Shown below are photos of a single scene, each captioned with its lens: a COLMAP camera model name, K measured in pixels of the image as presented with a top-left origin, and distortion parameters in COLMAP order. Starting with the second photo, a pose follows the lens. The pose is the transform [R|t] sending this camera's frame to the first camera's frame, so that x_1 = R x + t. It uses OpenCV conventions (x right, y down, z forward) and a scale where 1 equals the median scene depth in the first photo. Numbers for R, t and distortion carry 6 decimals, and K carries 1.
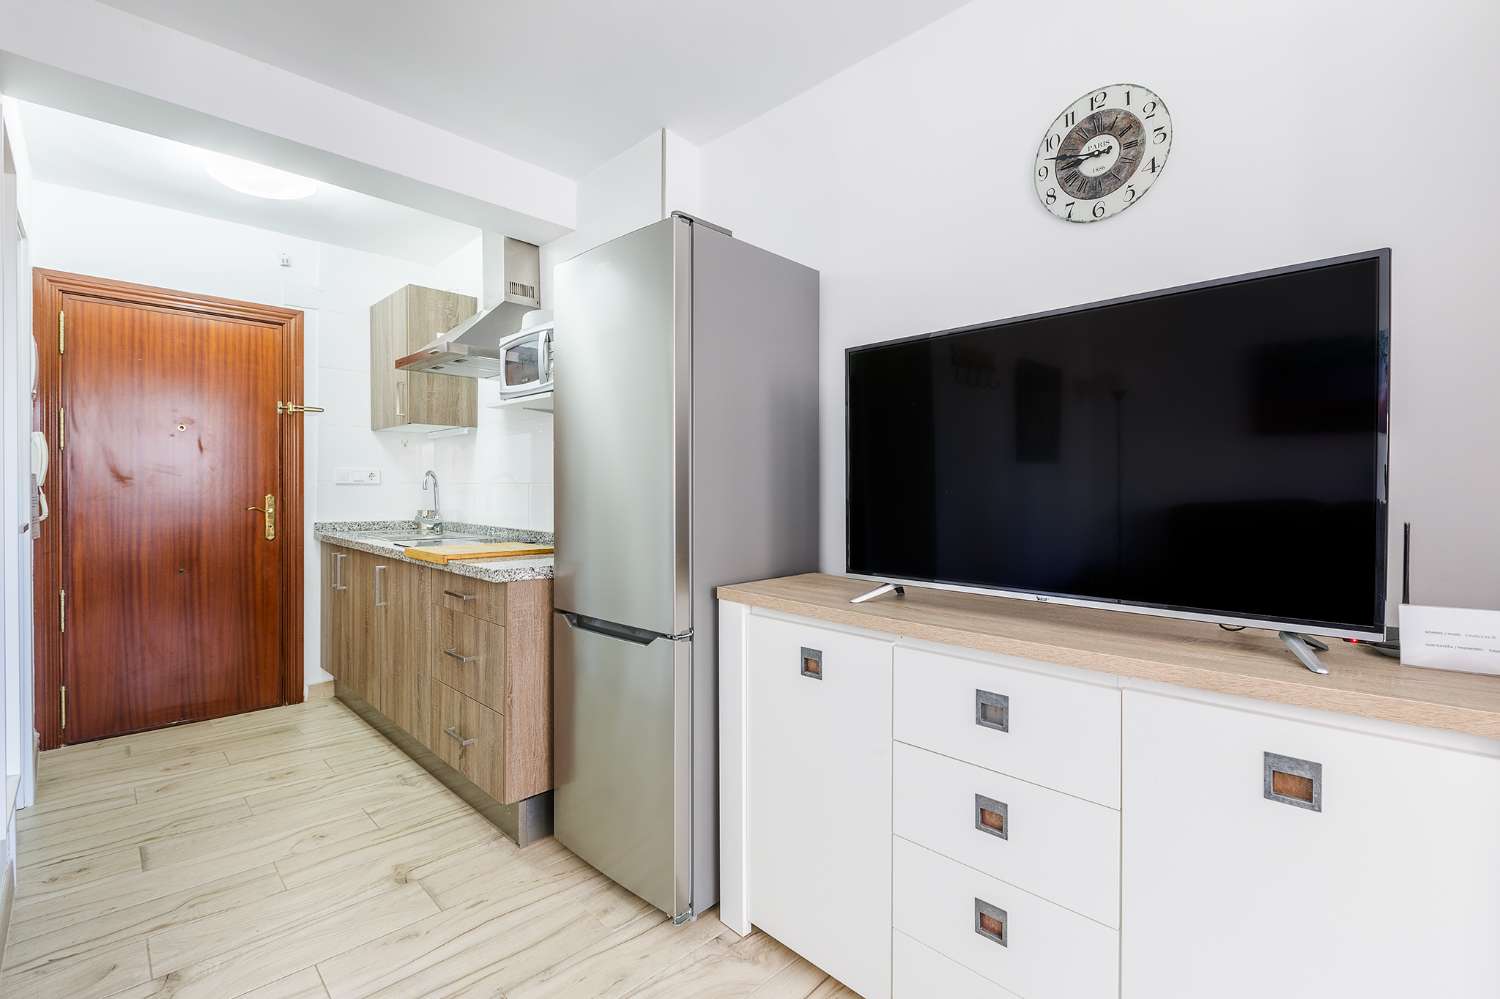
lens RADIAL K [[671.6, 0, 744.4], [0, 671.6, 497.0], [0, 0, 1]] dist [-0.000339, -0.000003]
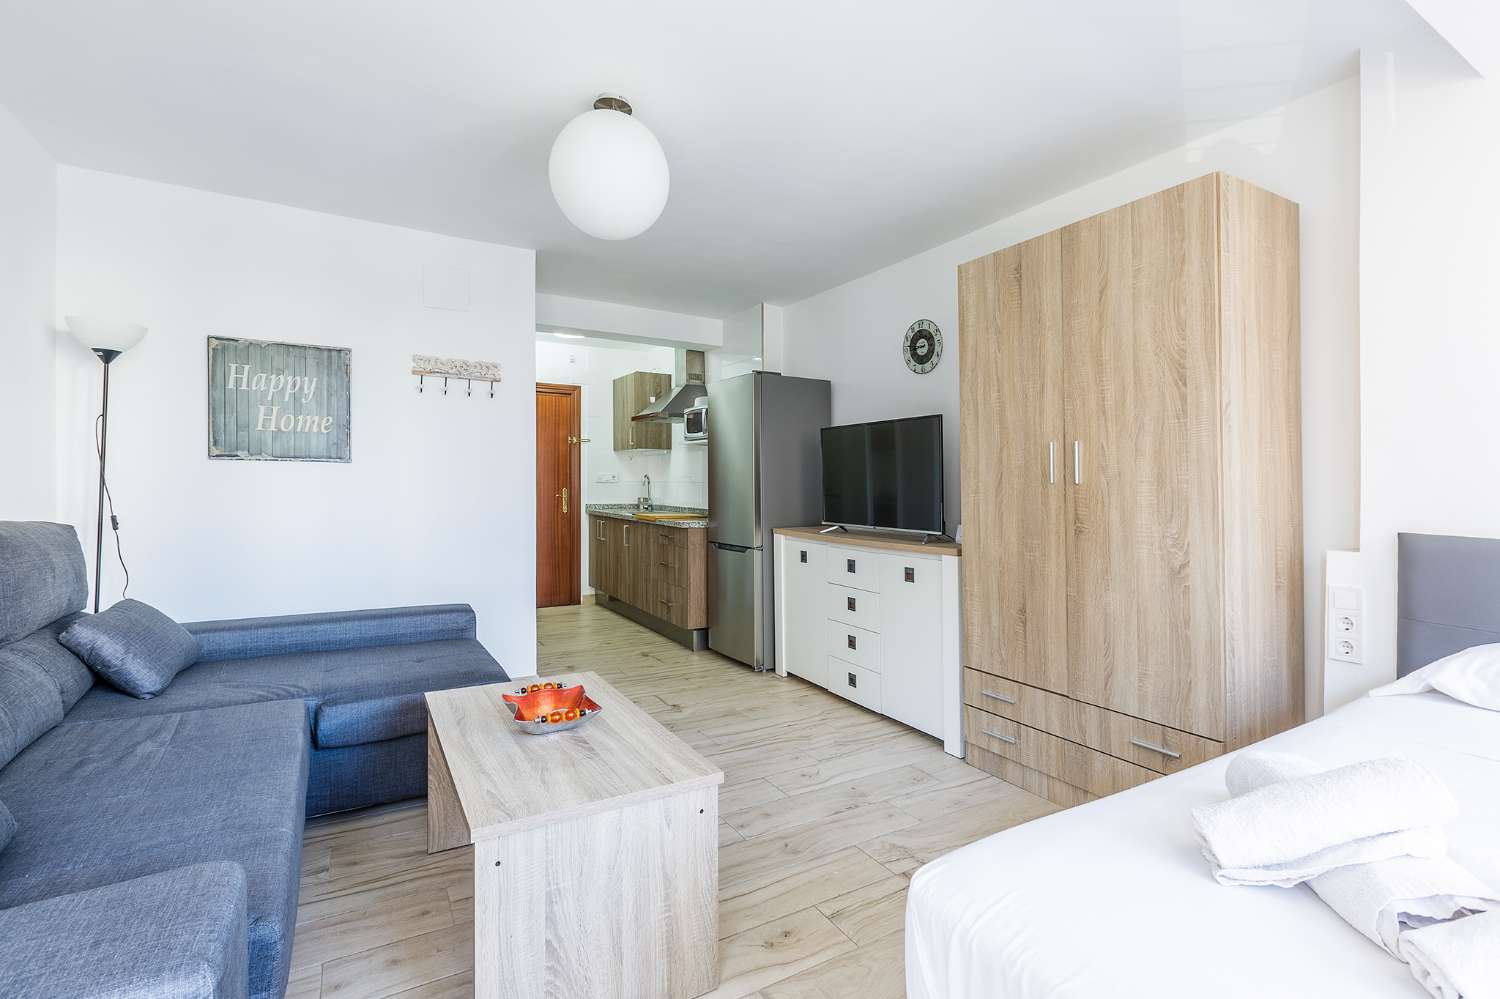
lens RADIAL K [[681.1, 0, 752.6], [0, 681.1, 481.4], [0, 0, 1]] dist [-0.000942, -0.000789]
pose [[0.969666, 0.000150, -0.244433, 0.291583], [-0.003771, 0.999890, -0.014346, 0.003565], [0.244403, 0.014833, 0.969560, -0.816914]]
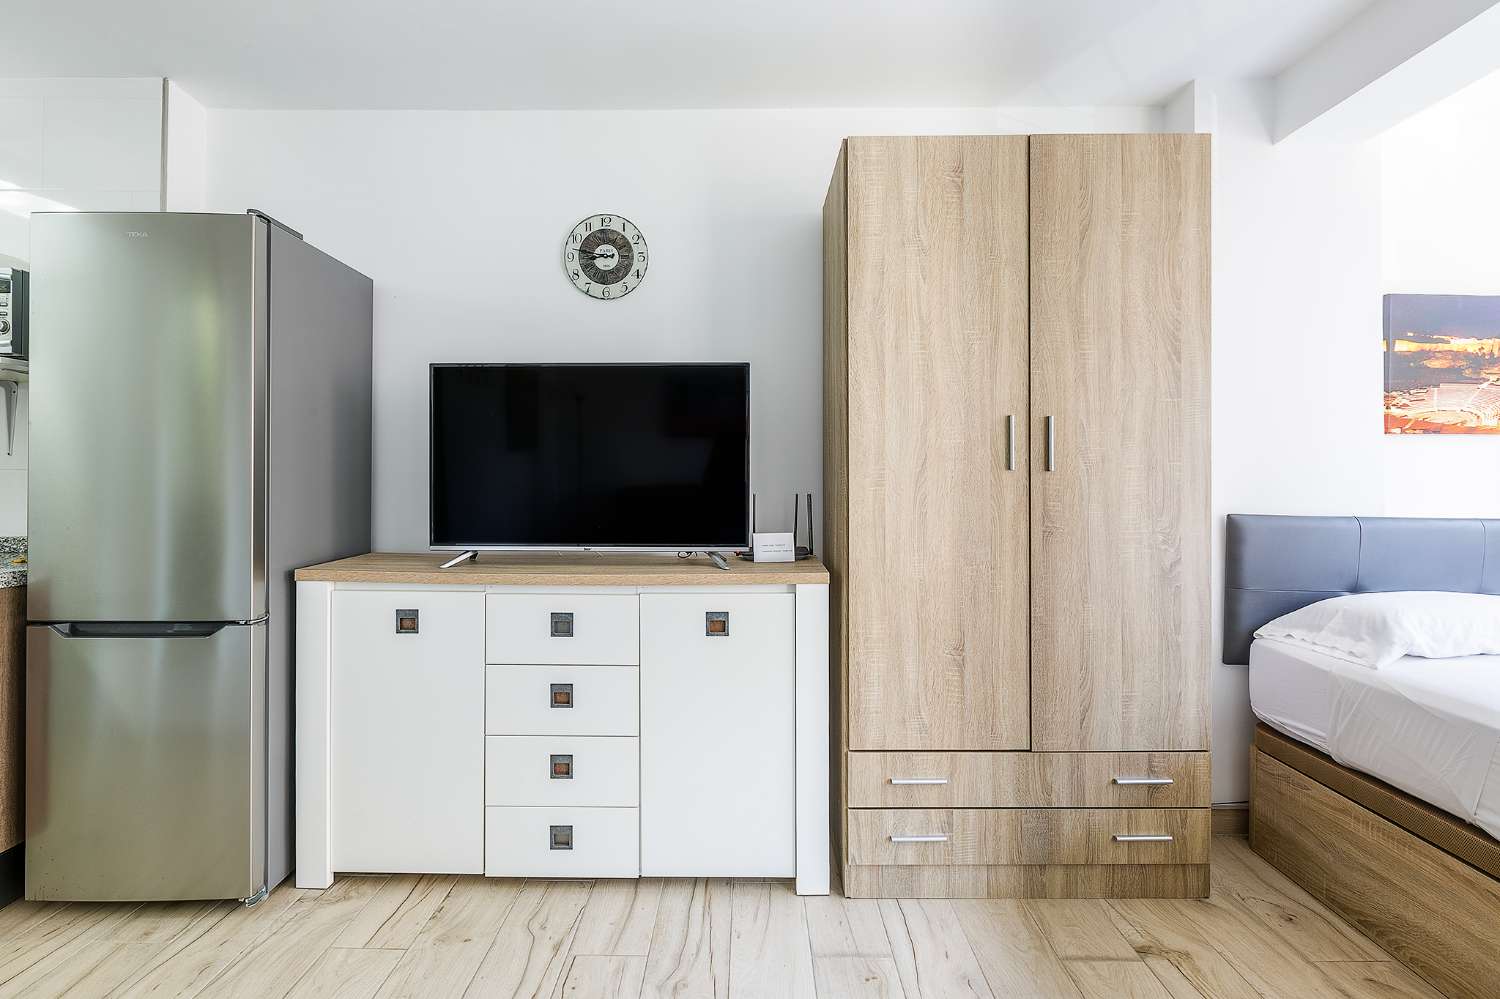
lens RADIAL K [[682.2, 0, 740.5], [0, 682.2, 467.7], [0, 0, 1]] dist [-0.001206, -0.000332]
pose [[0.707835, 0.007407, 0.706339, -0.188801], [0.007876, 0.999800, -0.018377, -0.001115], [-0.706334, 0.018571, 0.707635, -0.163113]]
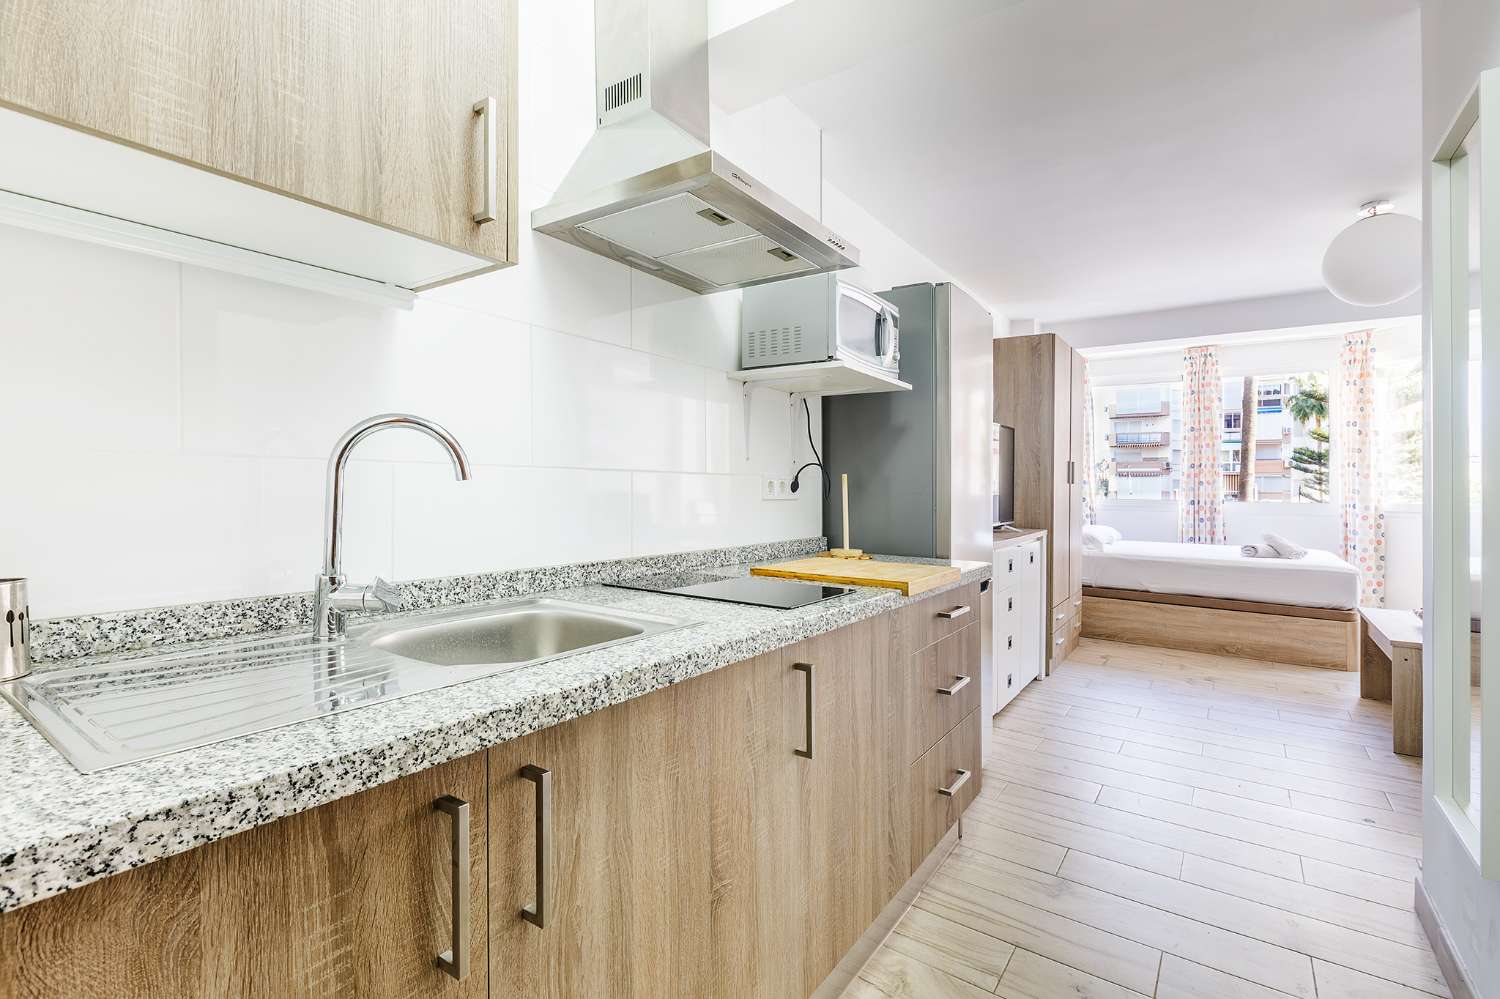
lens RADIAL K [[684.5, 0, 748.3], [0, 684.5, 475.6], [0, 0, 1]] dist [-0.000963, -0.001026]
pose [[-0.176637, 0.006569, 0.984254, -0.973754], [-0.002541, 0.999971, -0.007130, -0.013592], [-0.984273, -0.003760, -0.176615, 1.122977]]
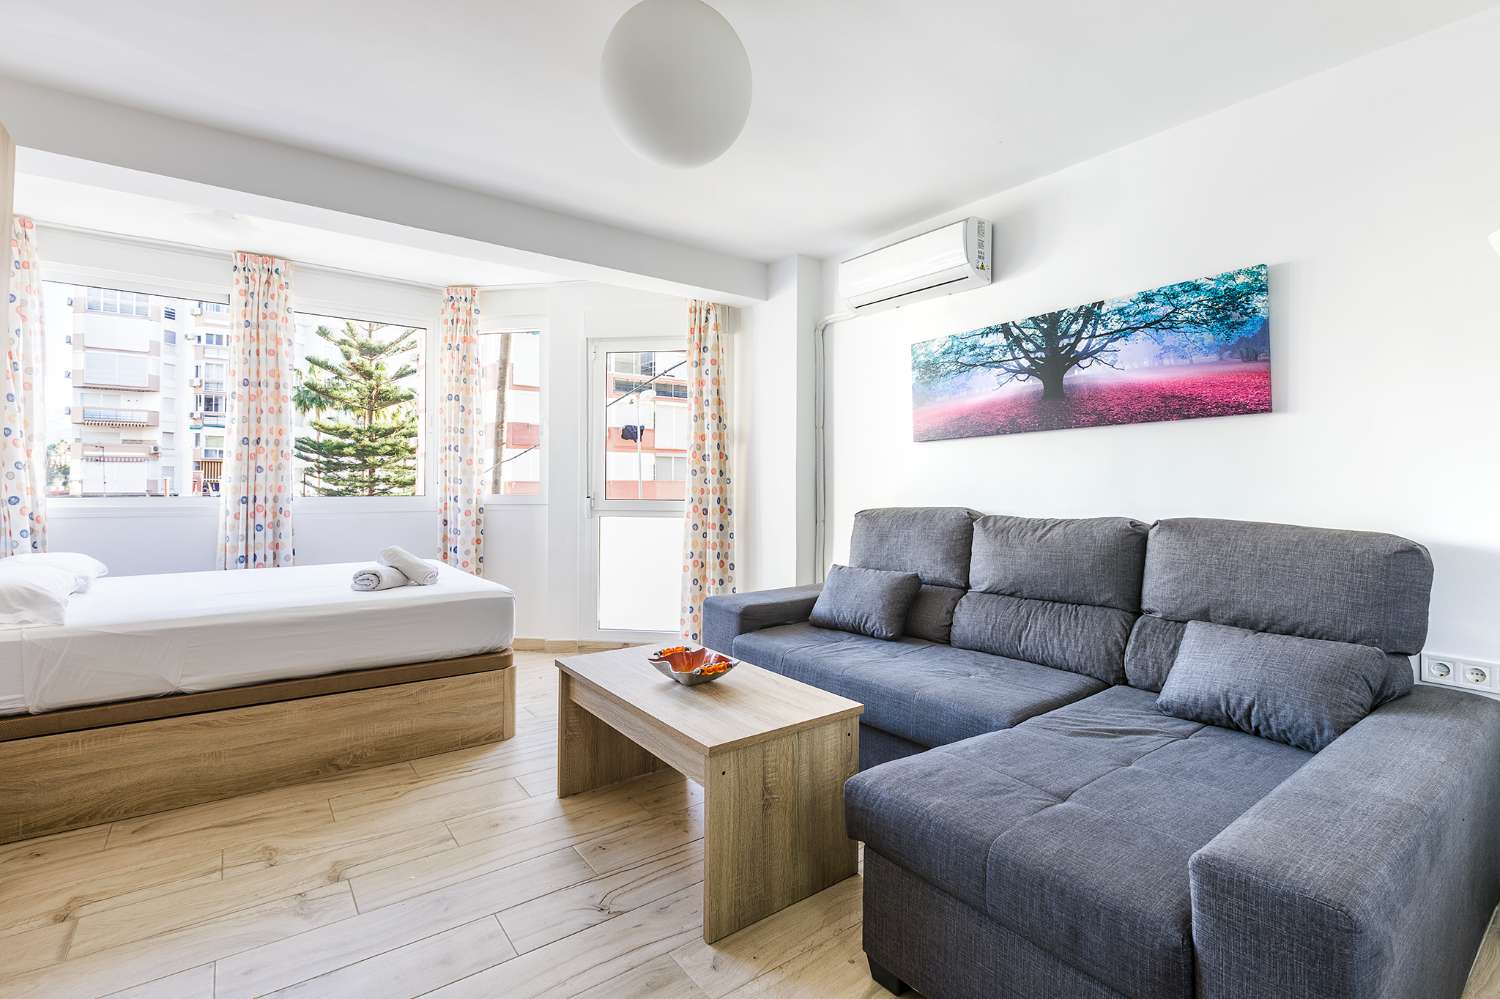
lens RADIAL K [[677.8, 0, 753.4], [0, 677.8, 472.6], [0, 0, 1]] dist [0.003291, -0.005843]
pose [[-0.993088, -0.012336, 0.116719, -0.216195], [-0.013075, 0.999899, -0.005572, -0.005587], [-0.116638, -0.007060, -0.993149, 0.544506]]
